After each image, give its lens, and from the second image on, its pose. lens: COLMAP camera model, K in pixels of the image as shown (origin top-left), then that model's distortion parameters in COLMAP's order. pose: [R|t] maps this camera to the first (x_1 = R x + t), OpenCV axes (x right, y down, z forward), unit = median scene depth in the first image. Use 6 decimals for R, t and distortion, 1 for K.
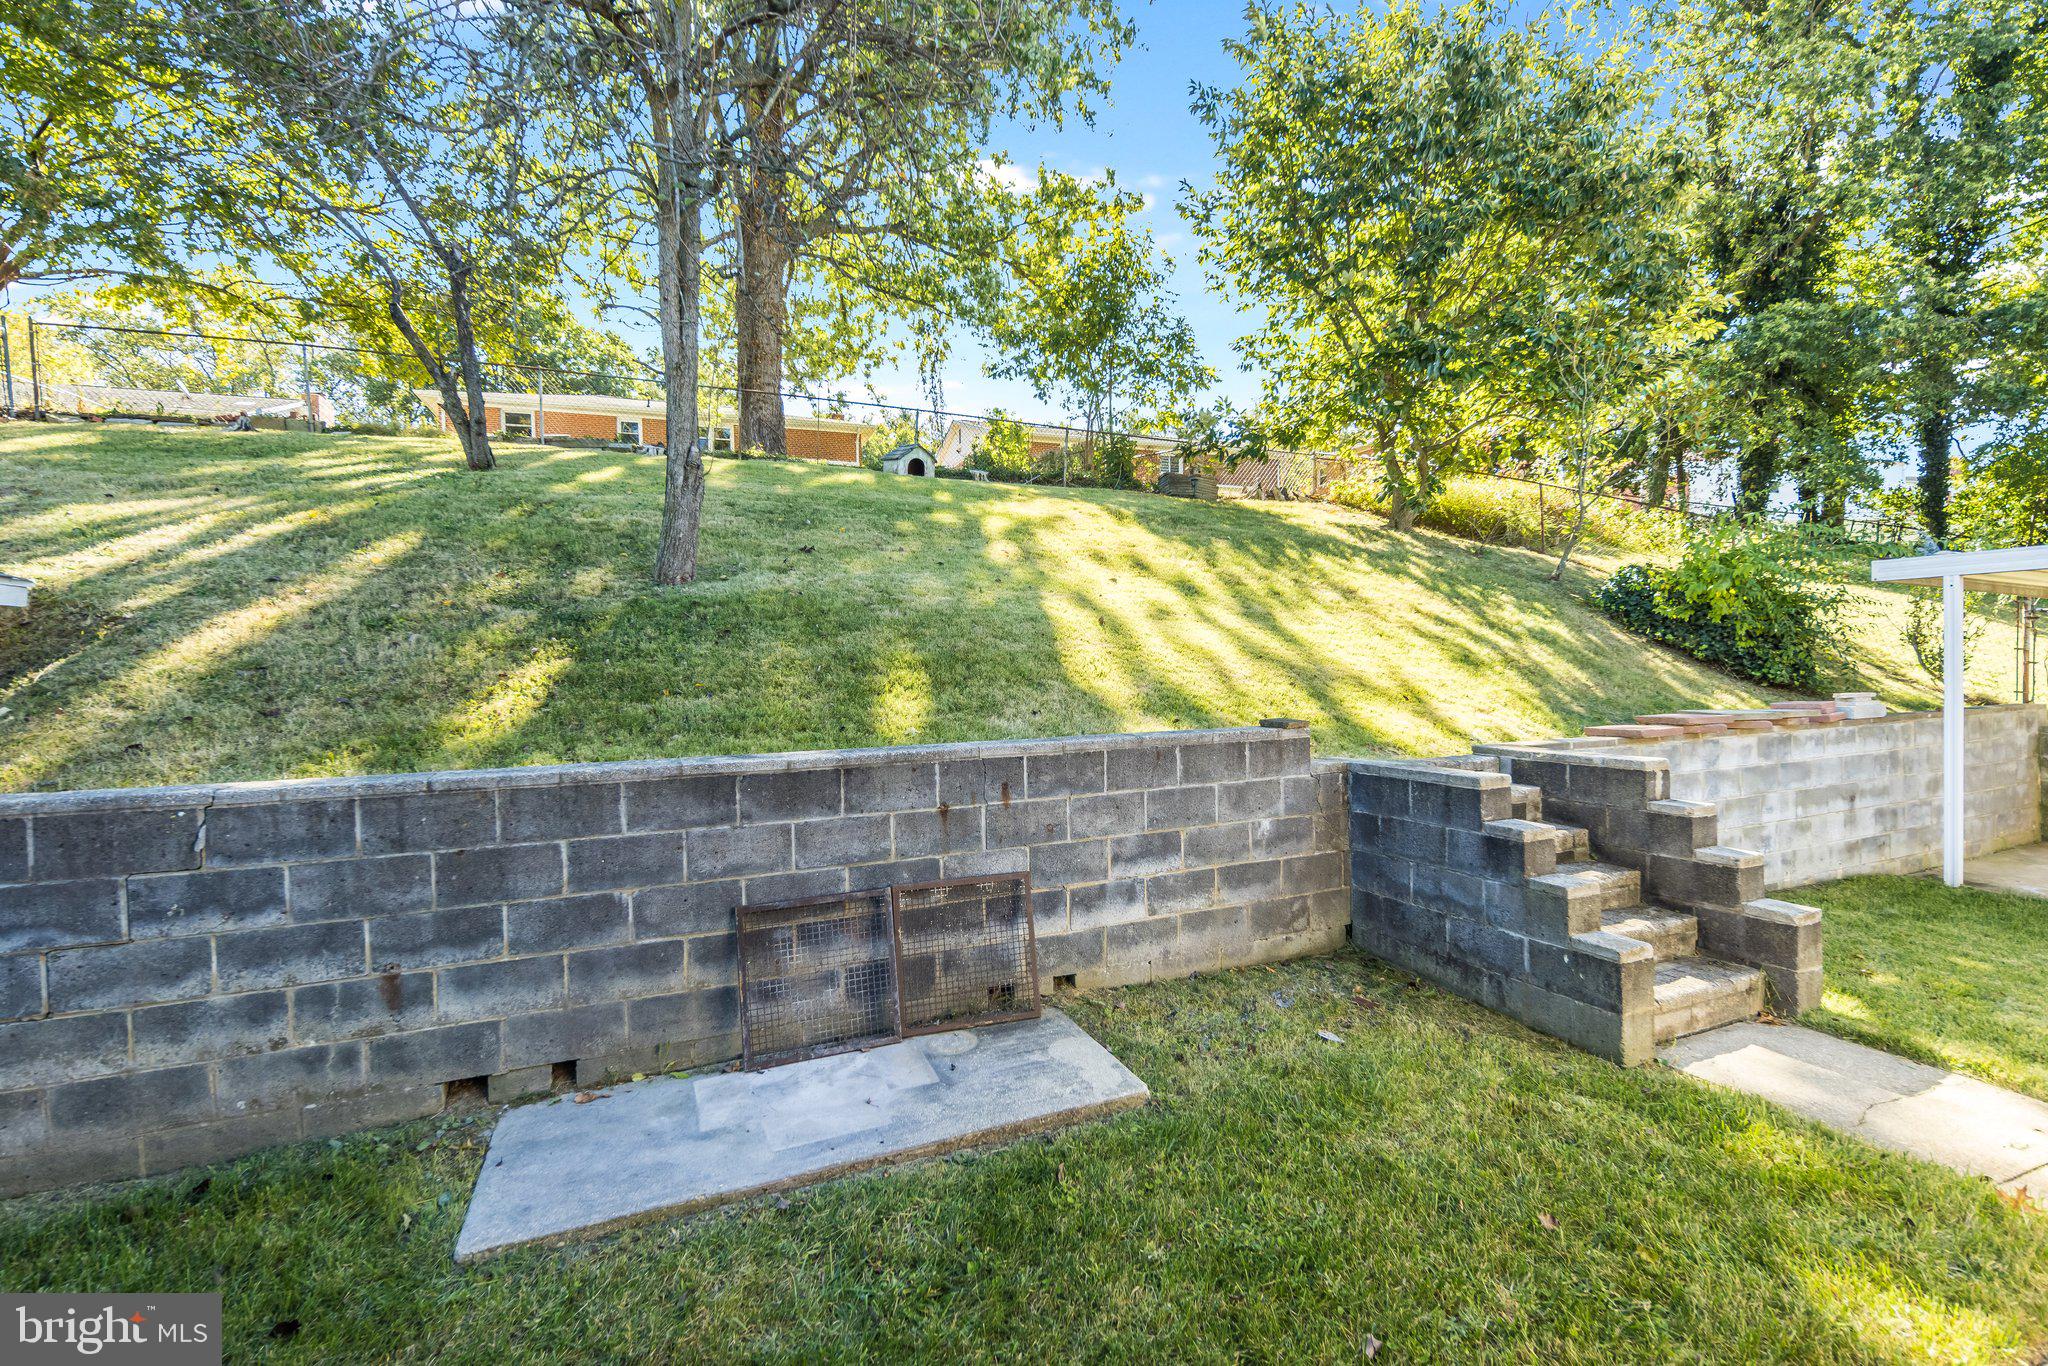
lens RADIAL K [[914.7, 0, 982.2], [0, 914.7, 676.8], [0, 0, 1]] dist [0.004437, -0.003965]
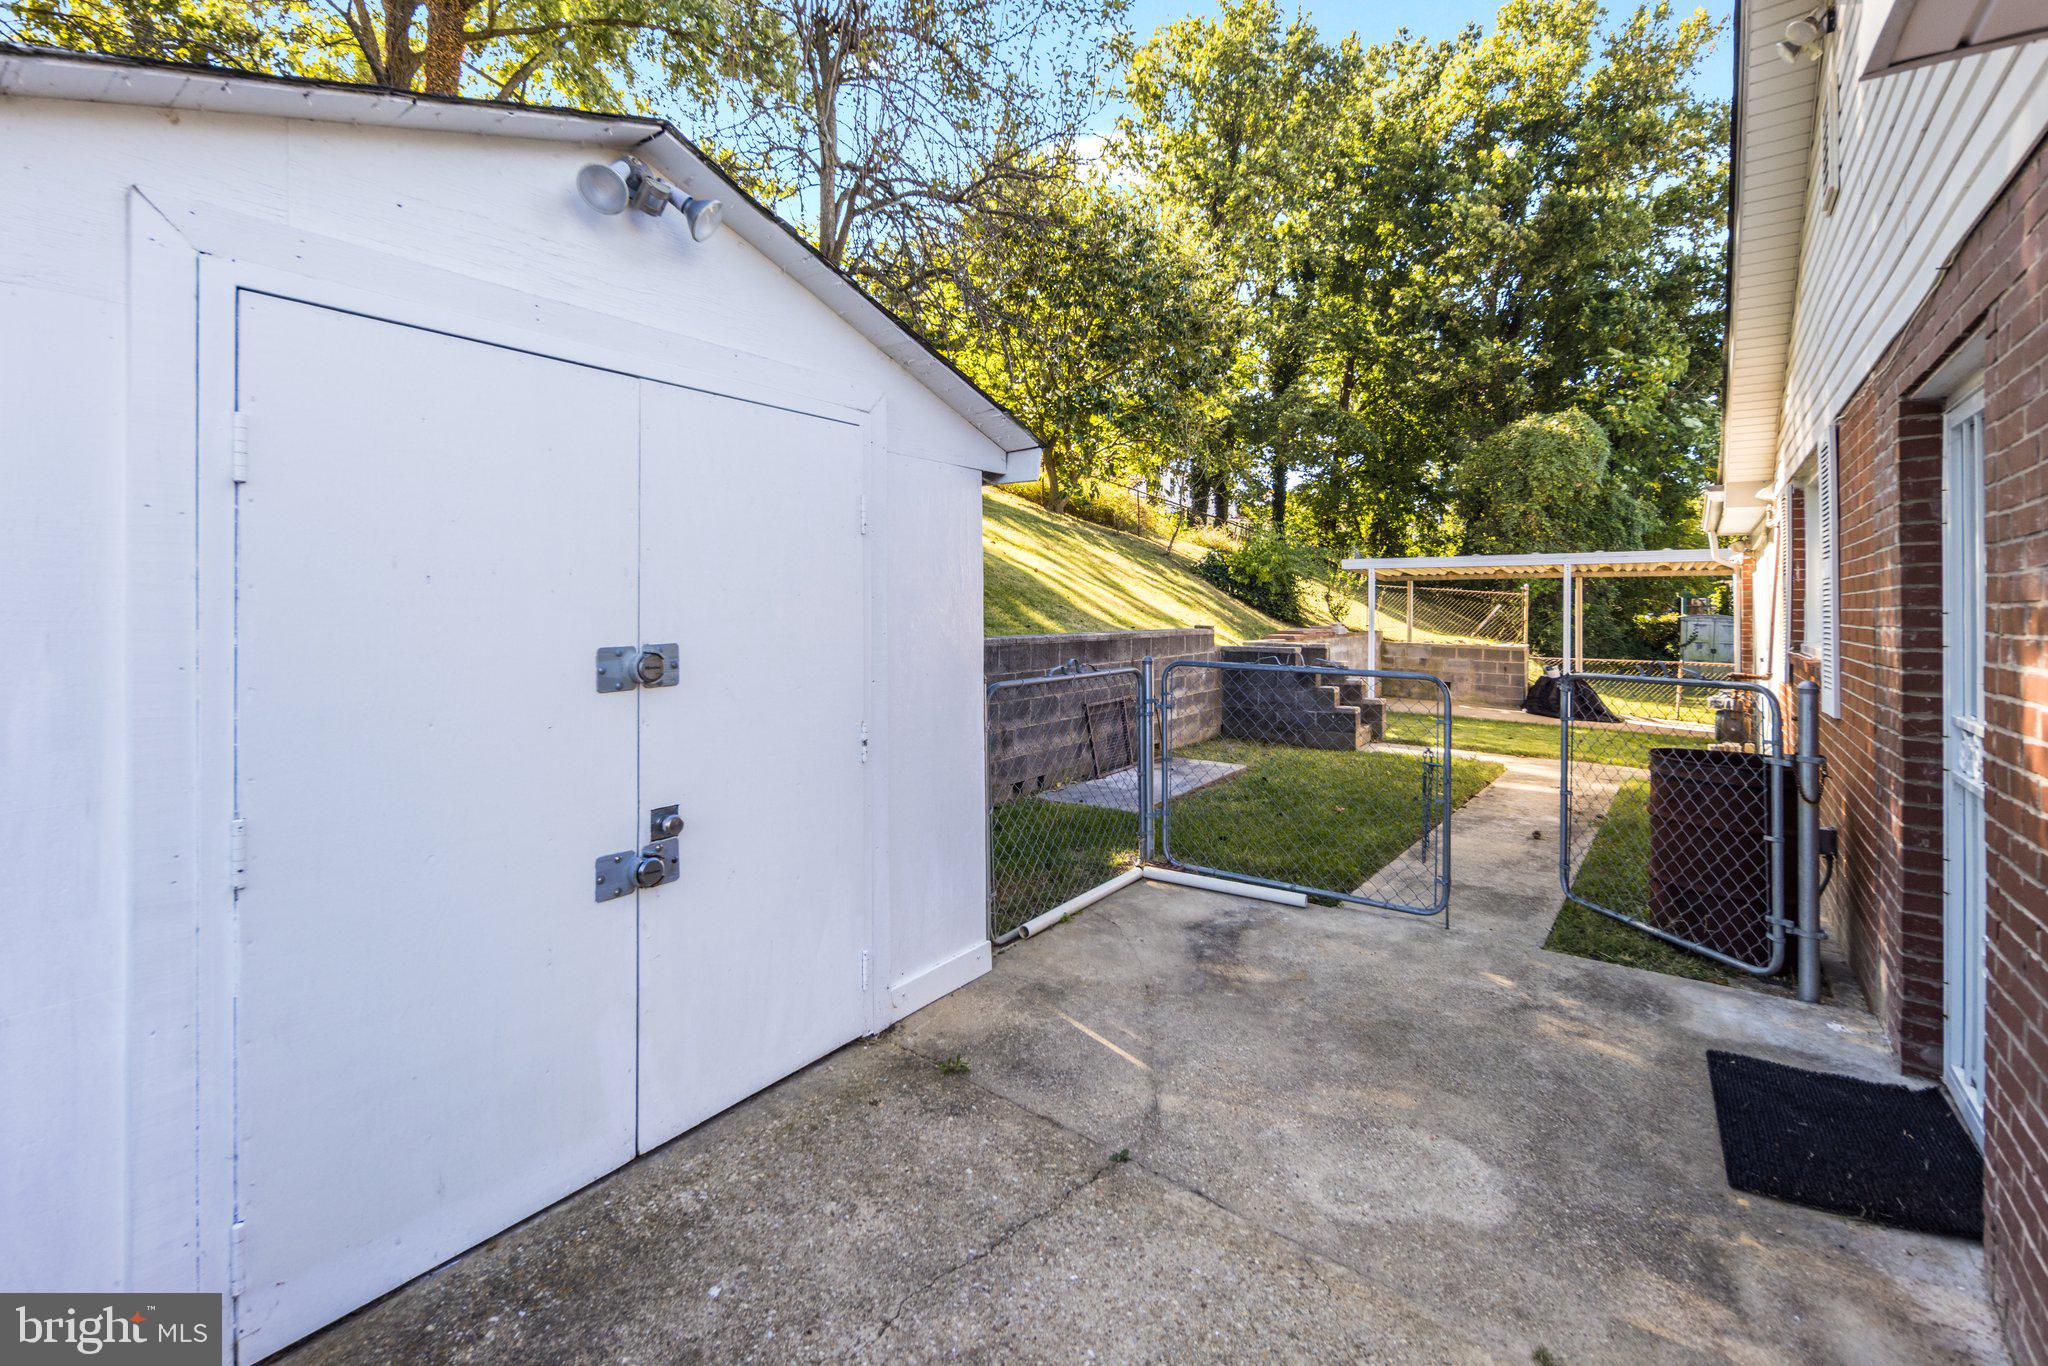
lens RADIAL K [[914.7, 0, 1018.9], [0, 914.7, 598.7], [0, 0, 1]] dist [0.004437, -0.003965]
pose [[0.835480, 0.030689, 0.548664, -1.208696], [-0.017166, 0.999410, -0.029762, 0.057650], [-0.549253, 0.015447, 0.835513, -0.525939]]
